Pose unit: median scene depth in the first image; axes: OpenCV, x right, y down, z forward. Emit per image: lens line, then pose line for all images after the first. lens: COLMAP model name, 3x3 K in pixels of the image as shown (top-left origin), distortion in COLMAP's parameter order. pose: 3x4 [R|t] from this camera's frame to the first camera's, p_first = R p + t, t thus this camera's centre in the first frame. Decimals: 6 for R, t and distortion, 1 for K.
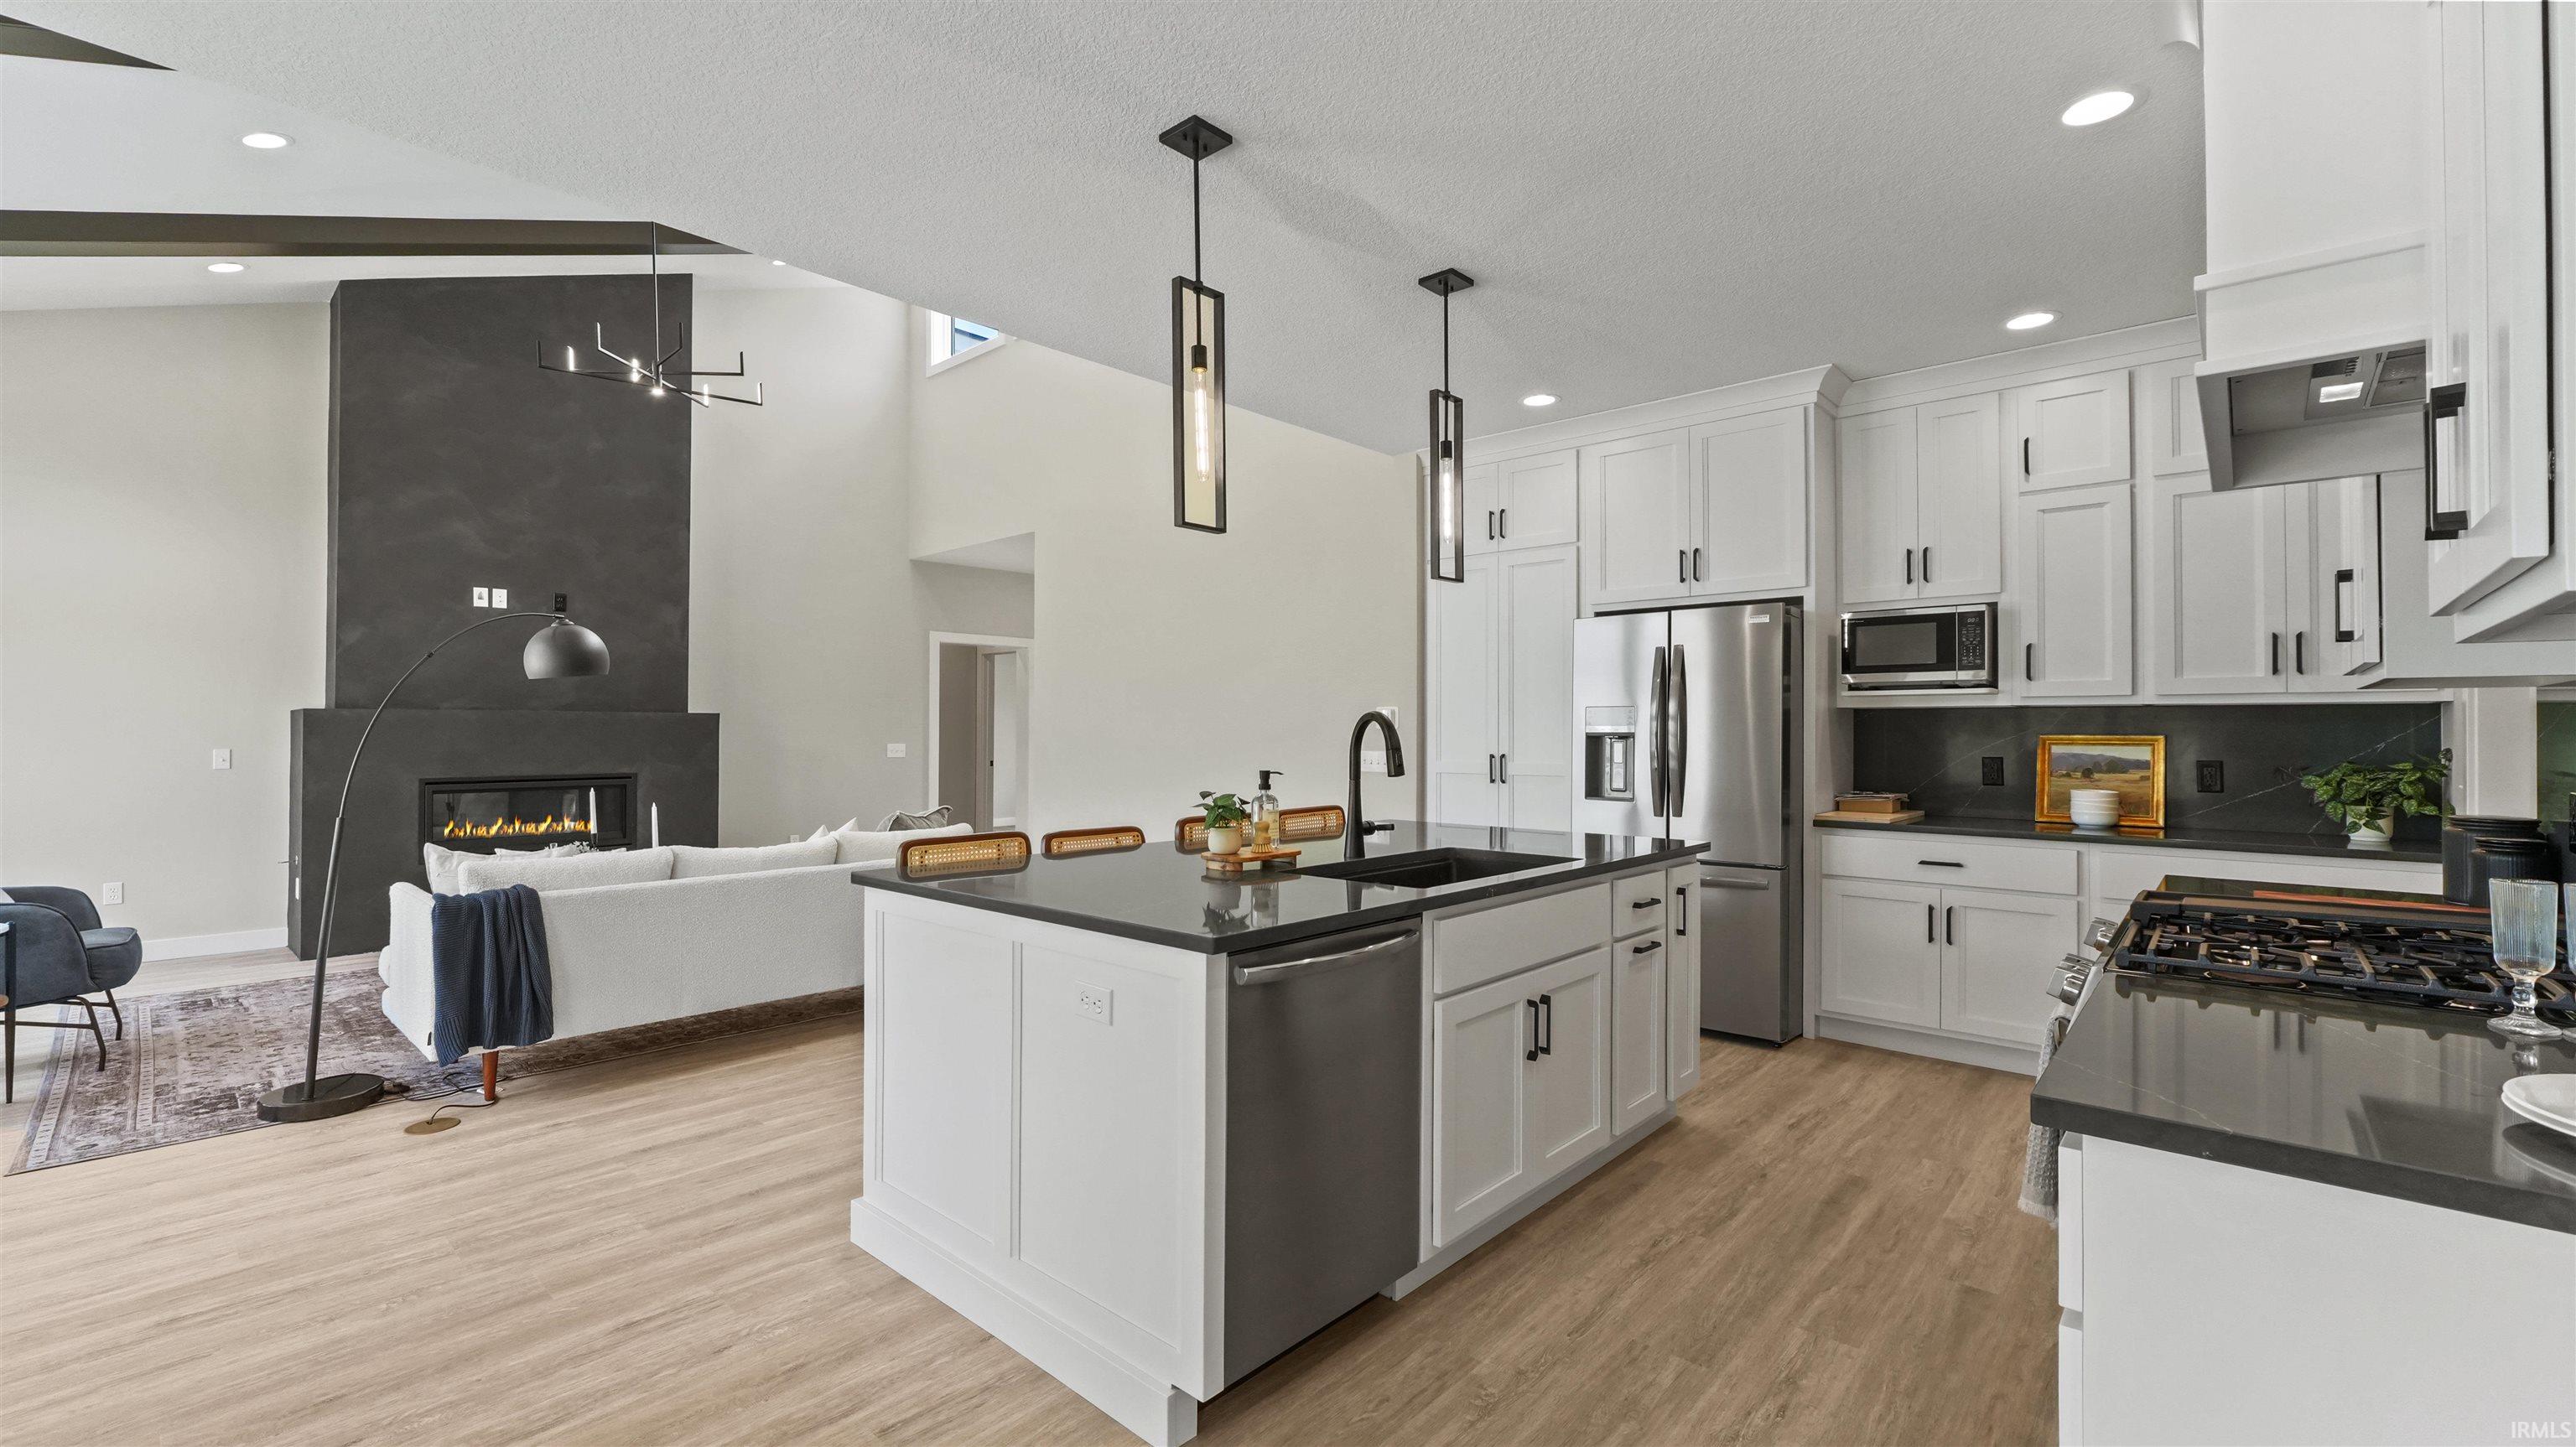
lens RADIAL K [[1073.7, 0, 1273.2], [0, 1073.7, 720.5], [0, 0, 1]] dist [-0.001141, -0.000110]
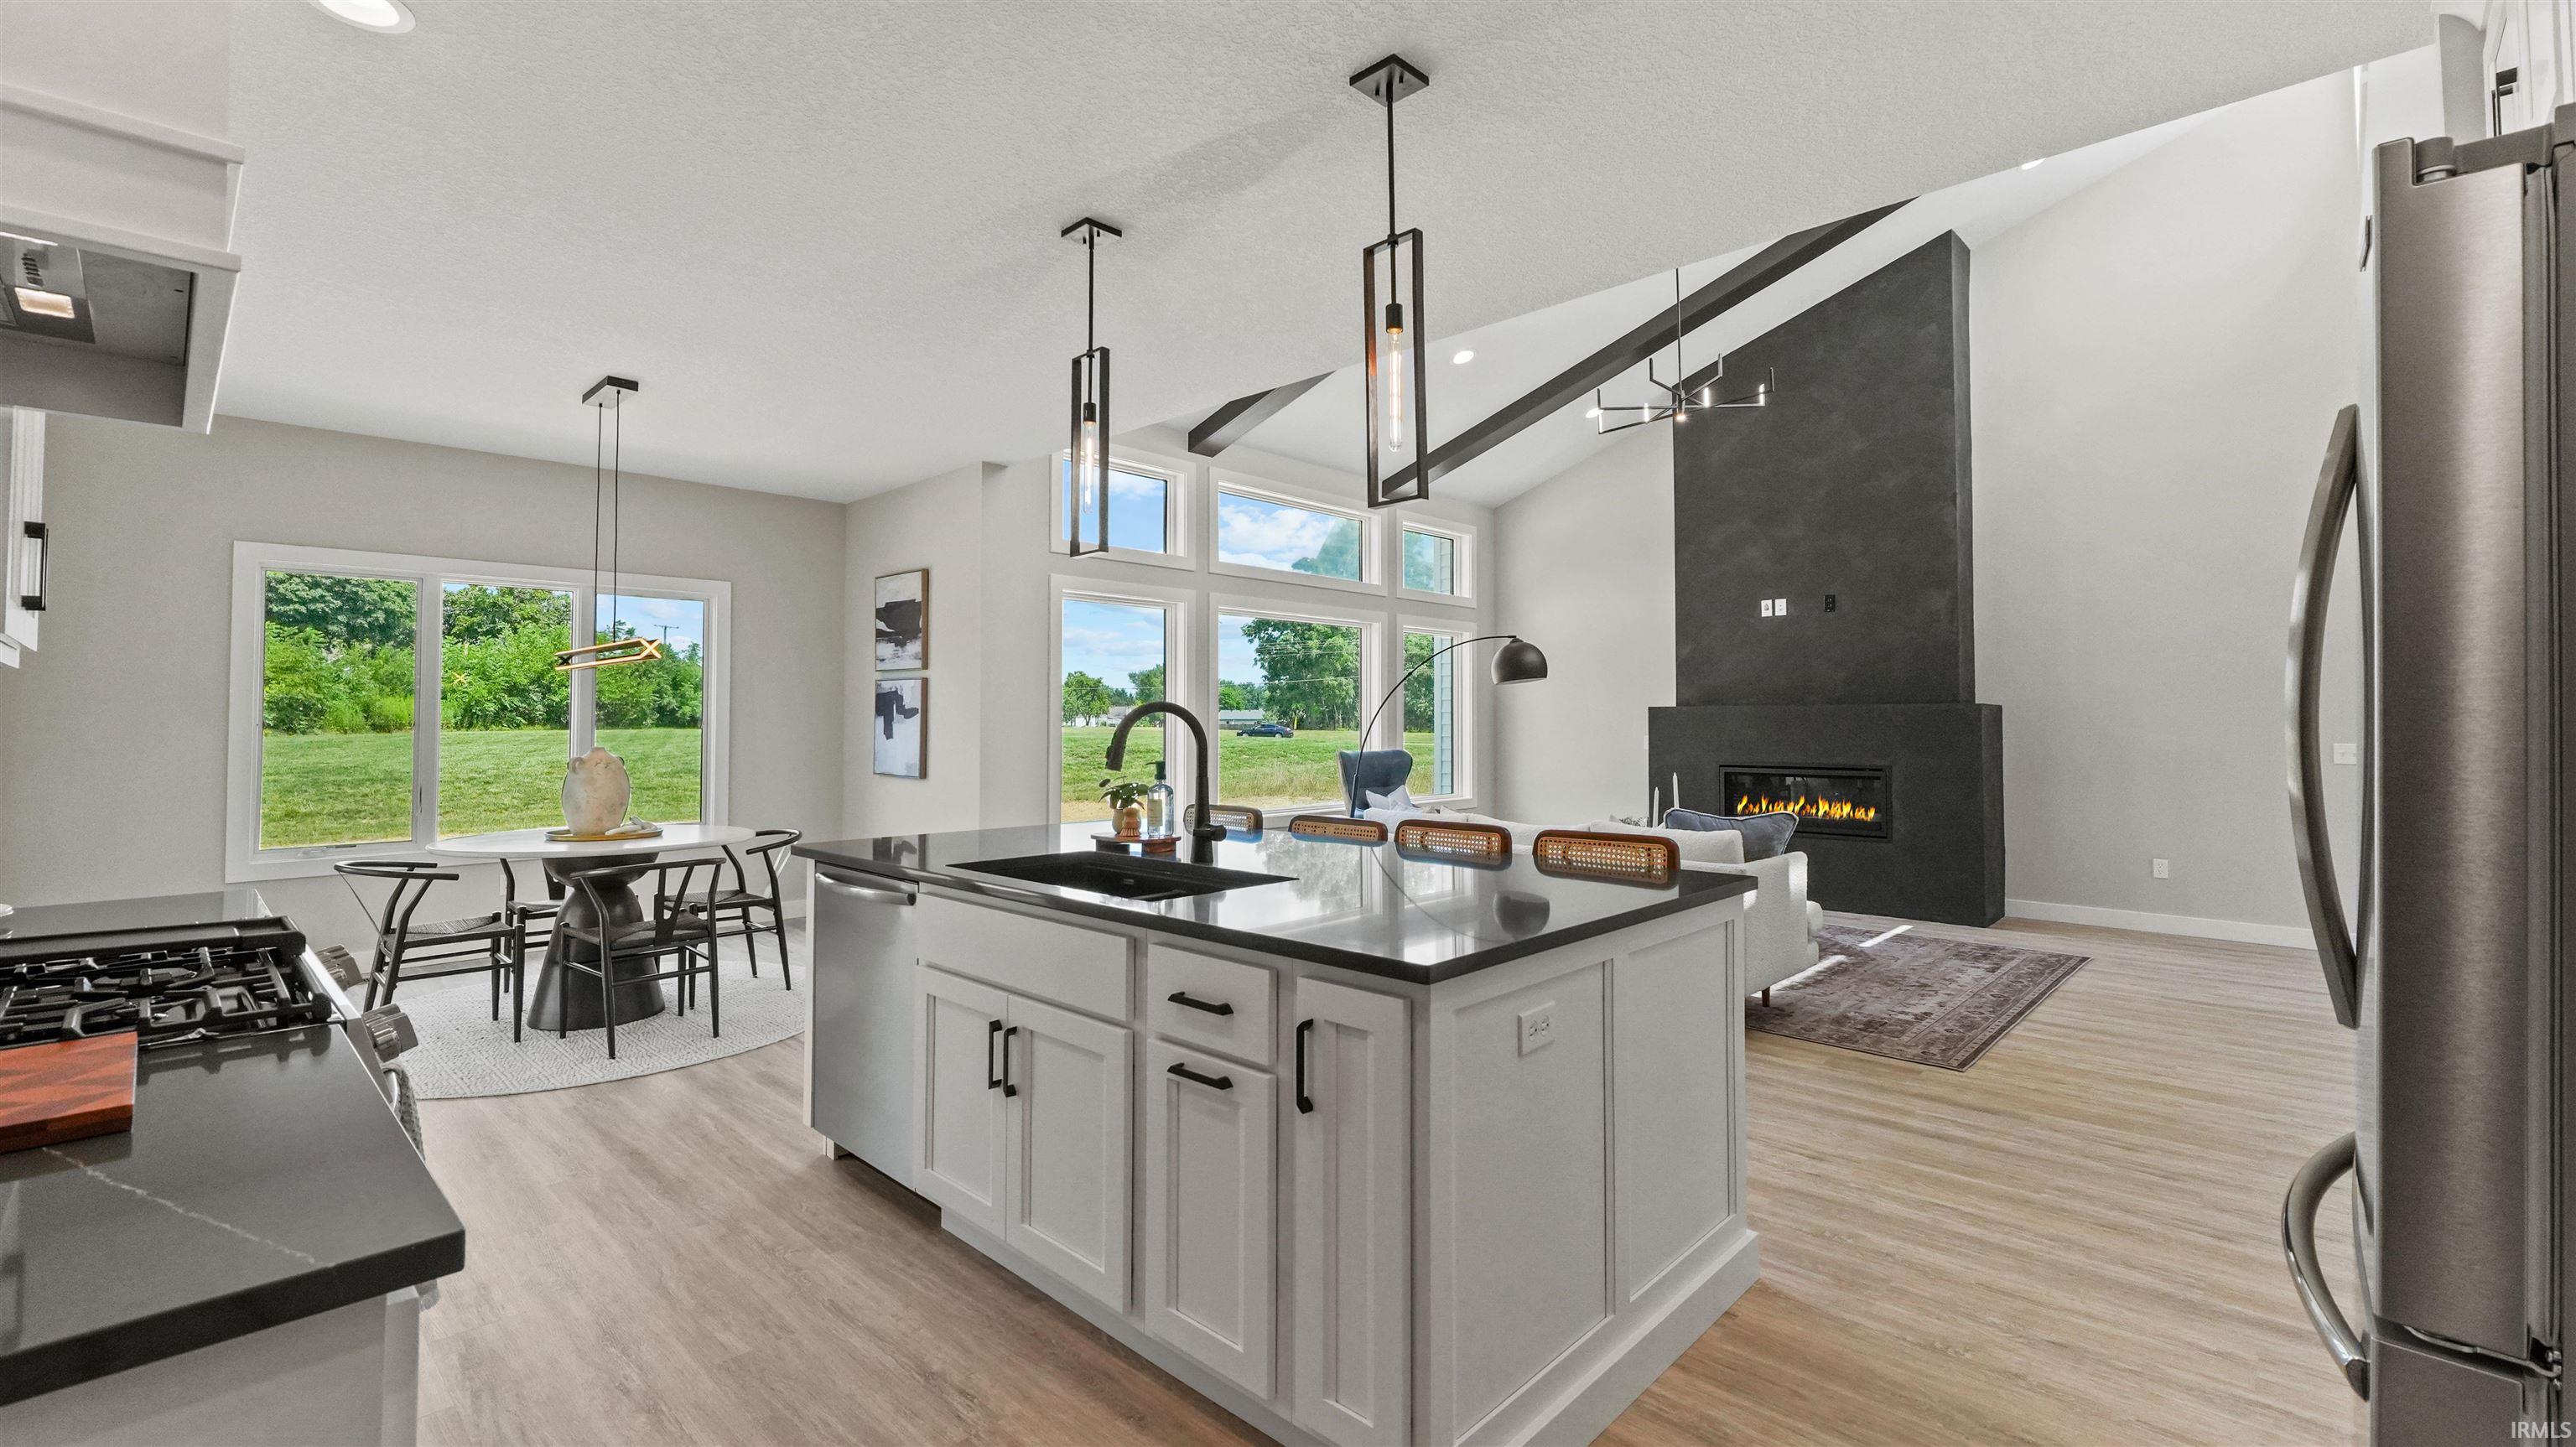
lens RADIAL K [[1091.9, 0, 1275.8], [0, 1091.9, 688.6], [0, 0, 1]] dist [-0.001367, -0.000290]
pose [[-0.028608, -0.032614, -0.999059, 0.816063], [0.010571, 0.999402, -0.032928, 0.009911], [0.999535, -0.011503, -0.028246, 0.892394]]
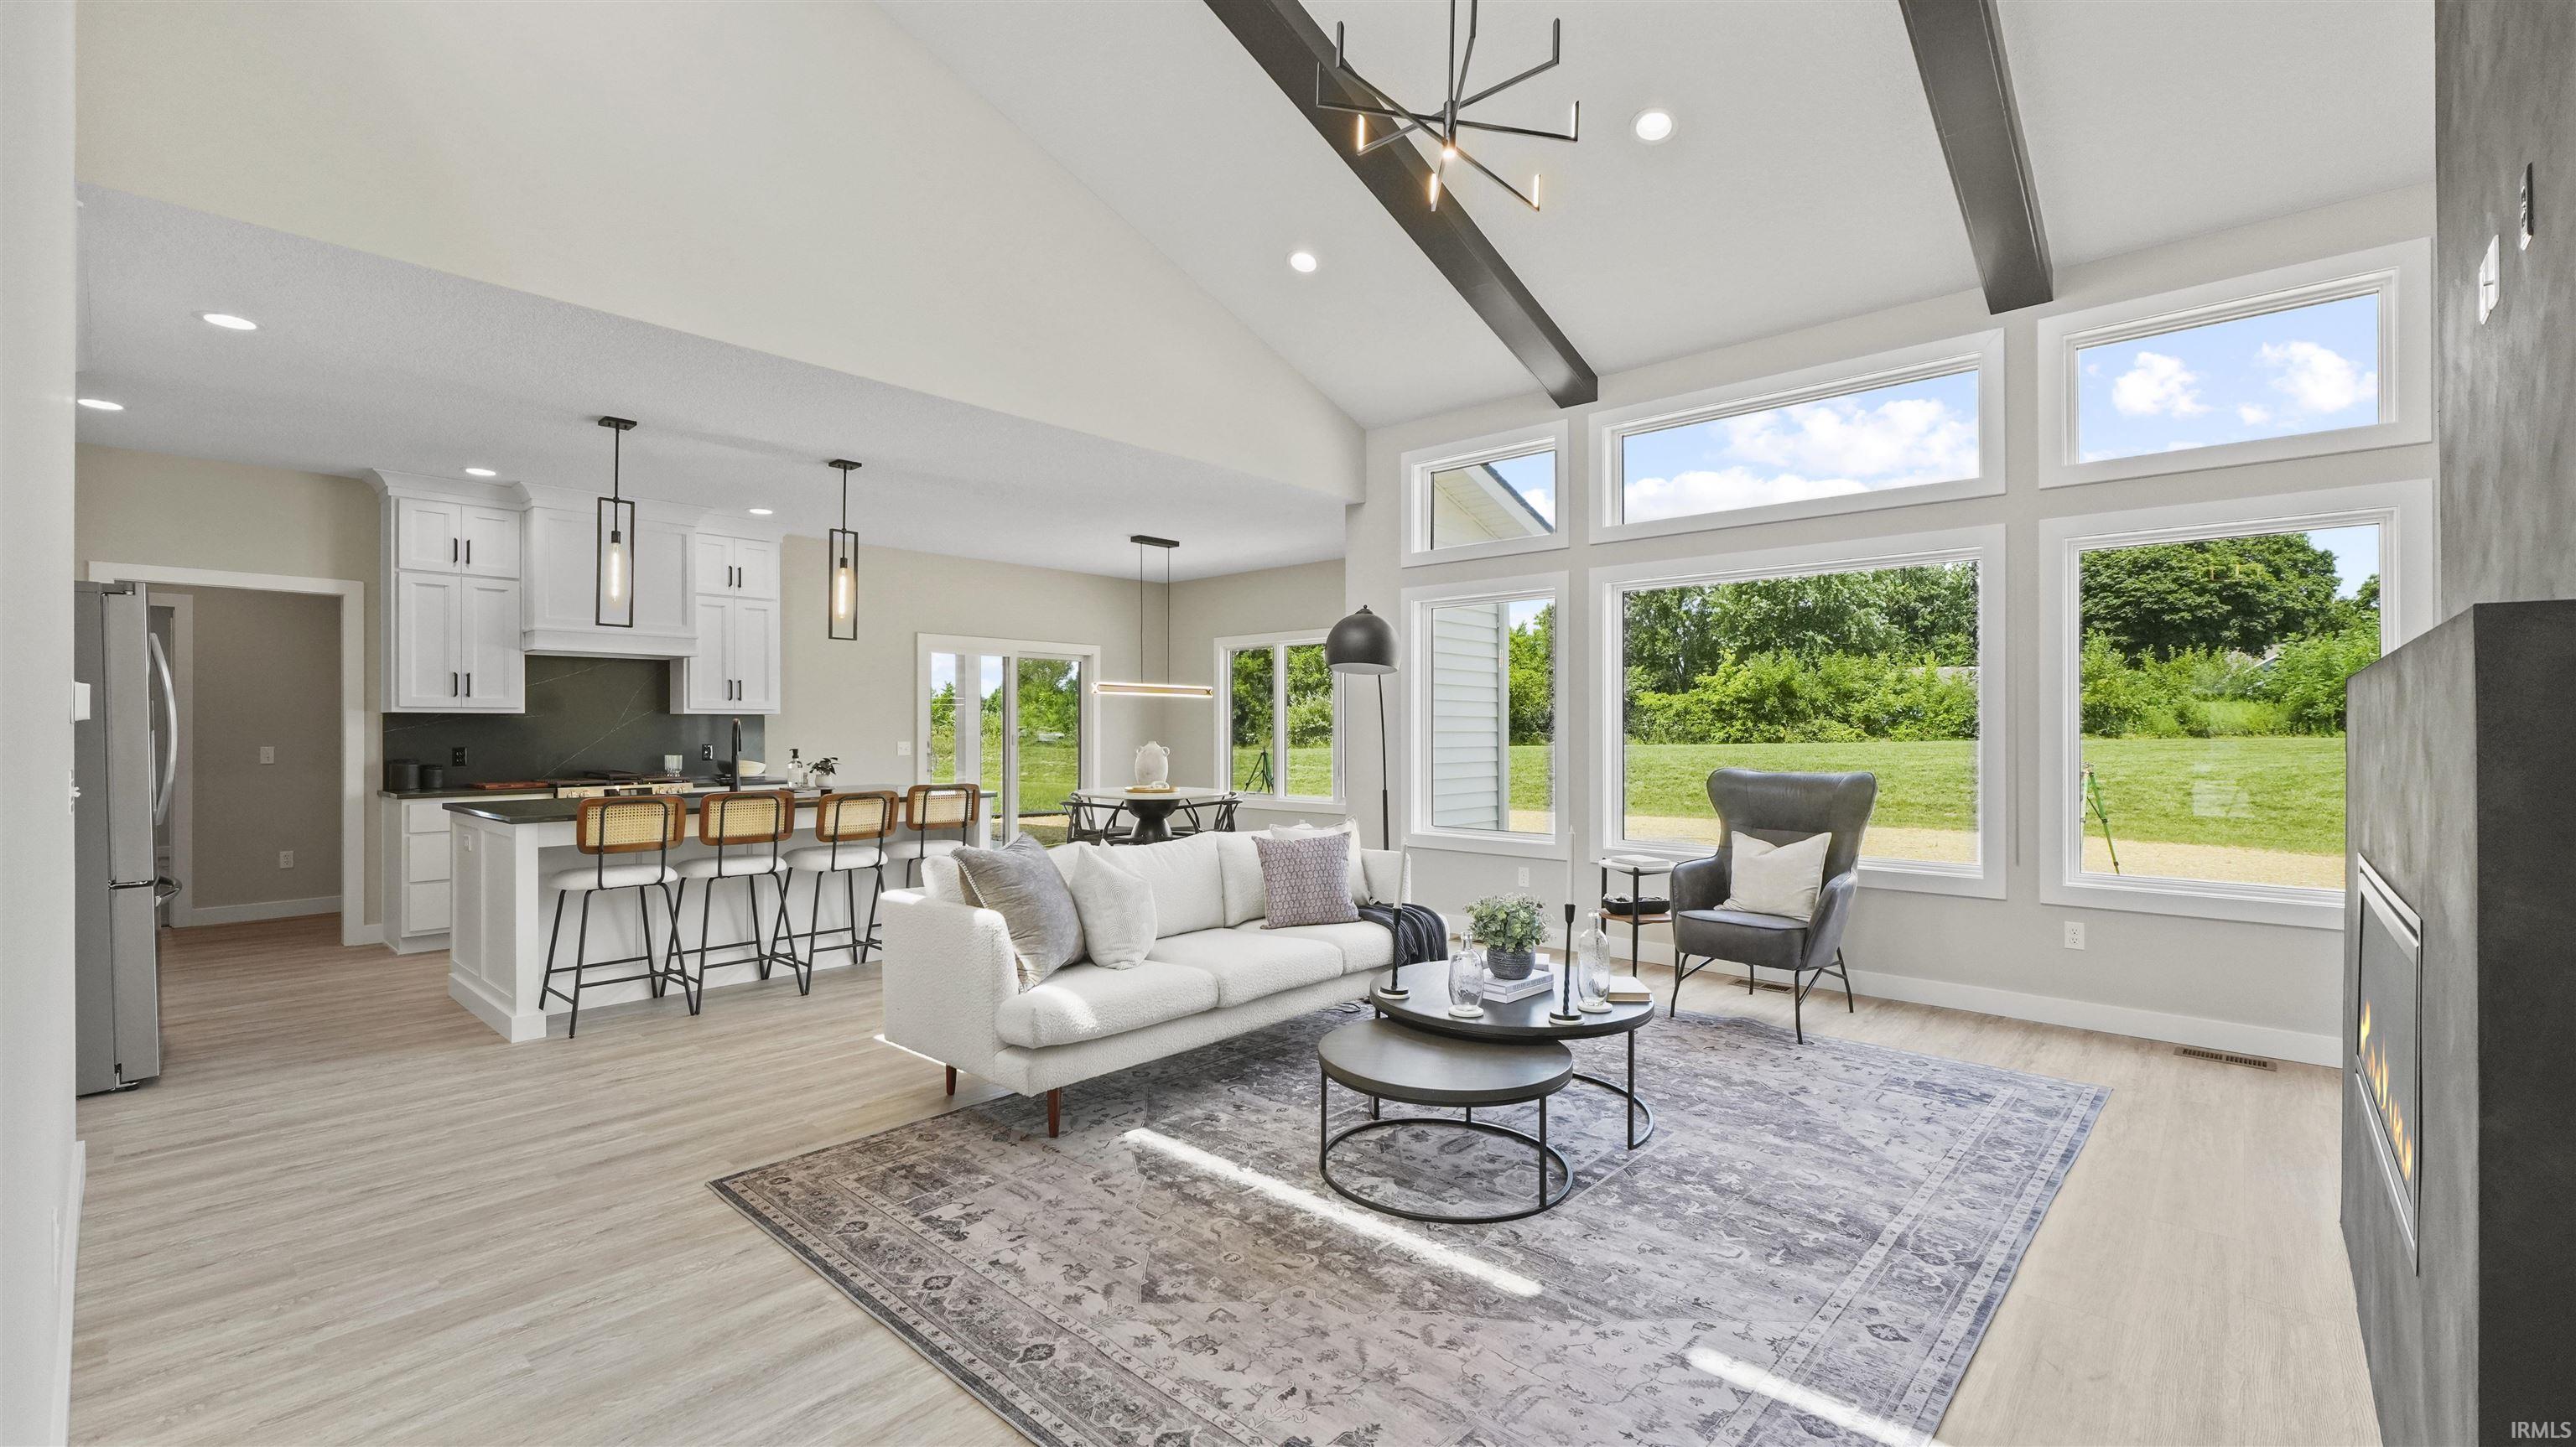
lens RADIAL K [[1073.7, 0, 1273.2], [0, 1073.7, 720.5], [0, 0, 1]] dist [-0.001141, -0.000110]
pose [[-0.999995, -0.000747, 0.003046, -0.701289], [-0.000803, 0.999833, -0.018262, 0.024815], [-0.003032, -0.018265, -0.999829, 2.329805]]
